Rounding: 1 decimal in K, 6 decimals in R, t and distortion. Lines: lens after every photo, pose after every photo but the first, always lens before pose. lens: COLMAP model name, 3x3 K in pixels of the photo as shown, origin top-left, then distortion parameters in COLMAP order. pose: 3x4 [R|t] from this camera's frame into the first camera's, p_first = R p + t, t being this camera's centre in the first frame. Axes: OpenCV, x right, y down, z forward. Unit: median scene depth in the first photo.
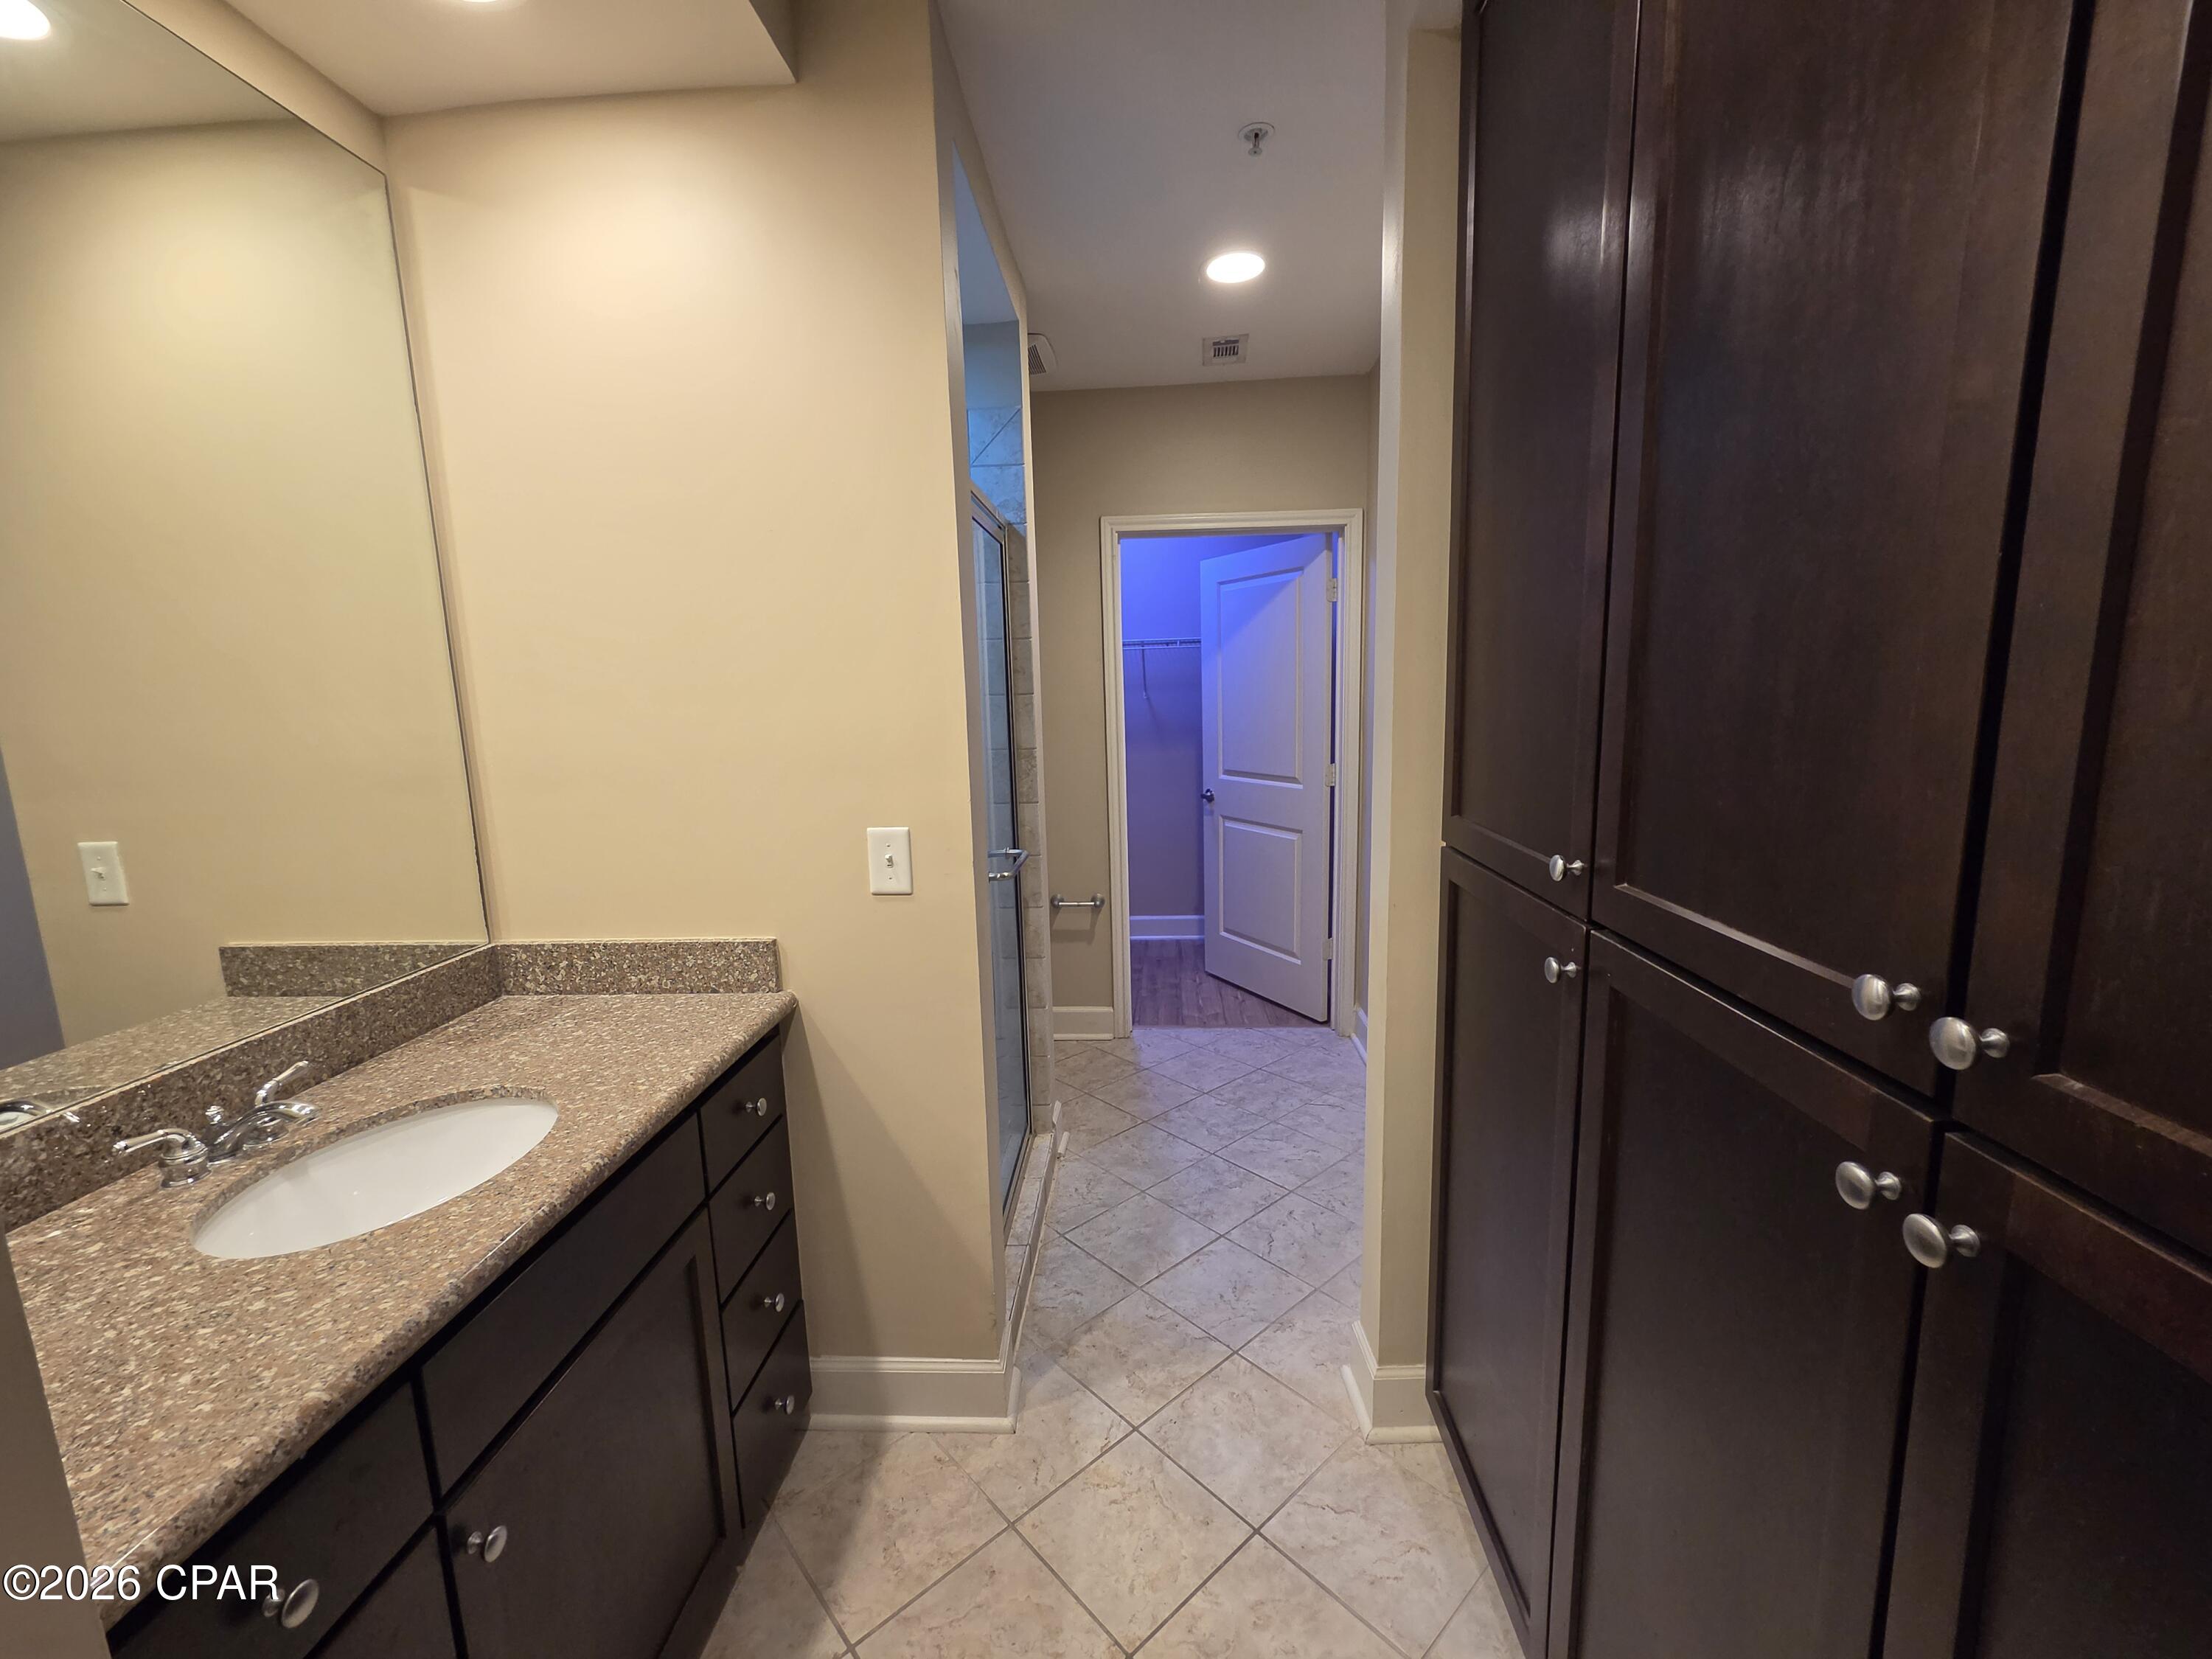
lens RADIAL K [[913.3, 0, 1106.0], [0, 913.3, 829.5], [0, 0, 1]] dist [-0.001847, -0.001062]
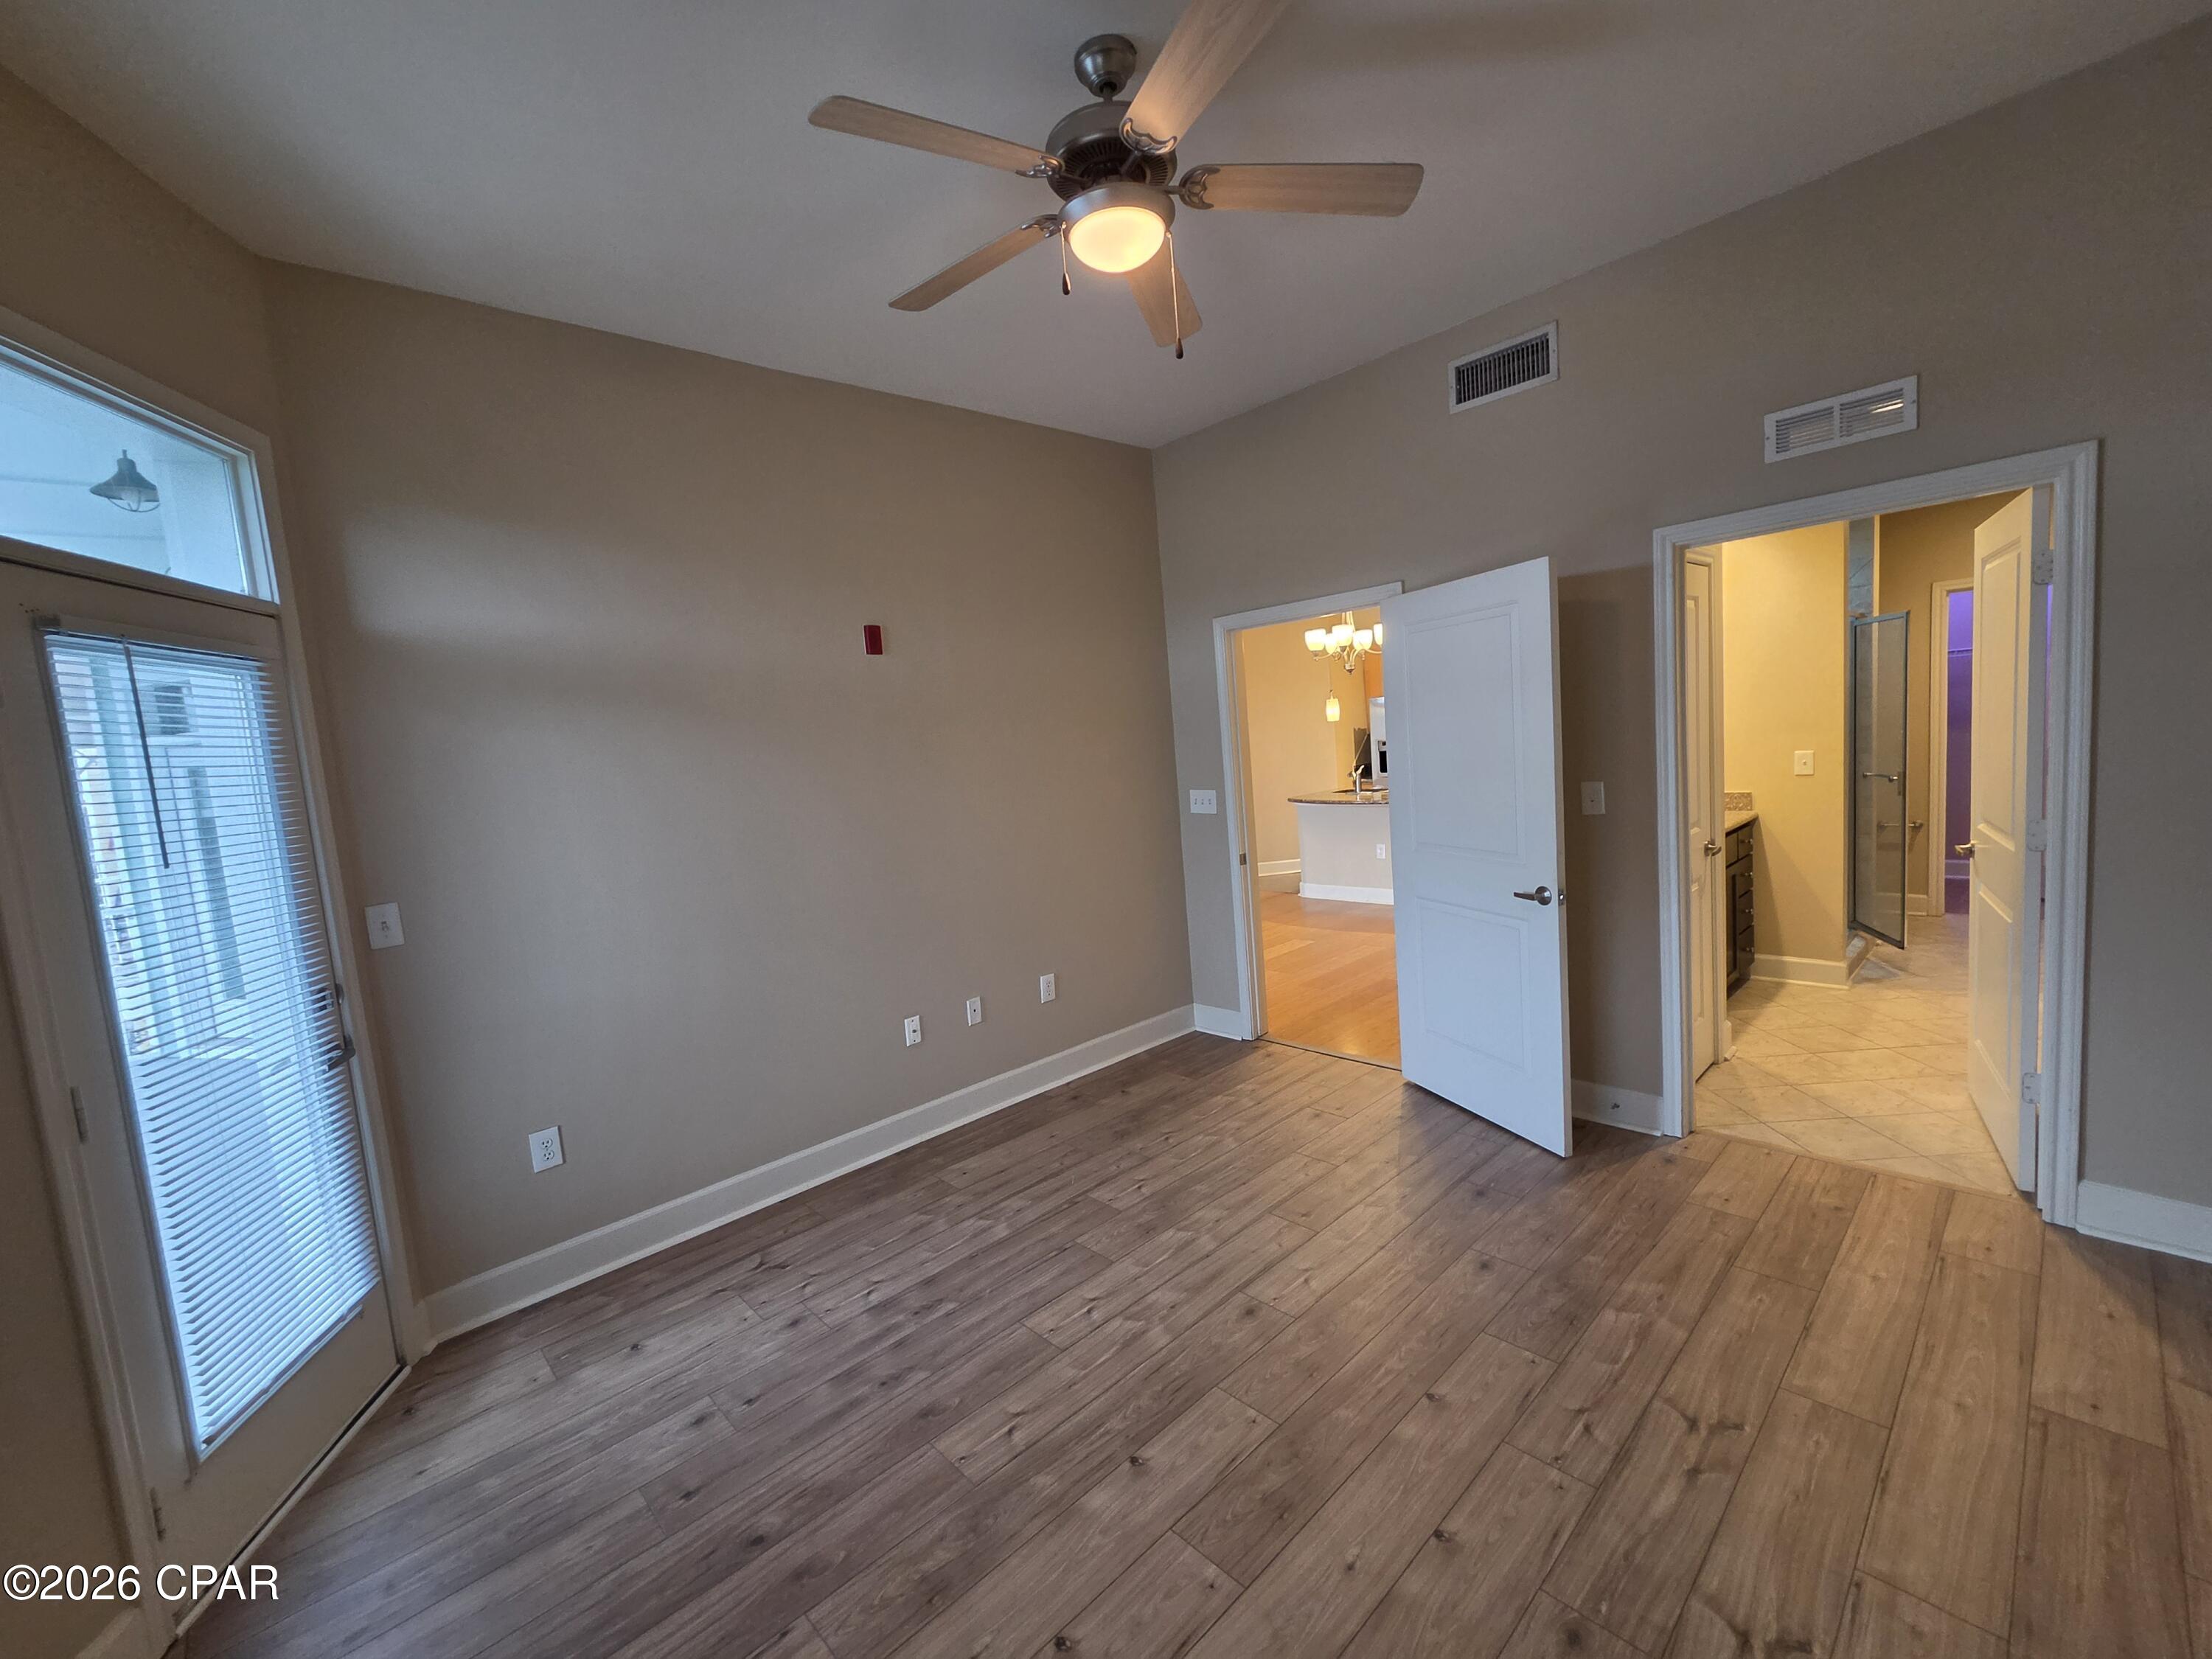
lens RADIAL K [[913.3, 0, 1106.0], [0, 913.3, 829.5], [0, 0, 1]] dist [-0.001847, -0.001062]
pose [[0.718816, 0.044057, -0.693803, 0.110794], [-0.050293, 0.998670, 0.011310, 0.198045], [0.693378, 0.026764, 0.720076, -1.580232]]
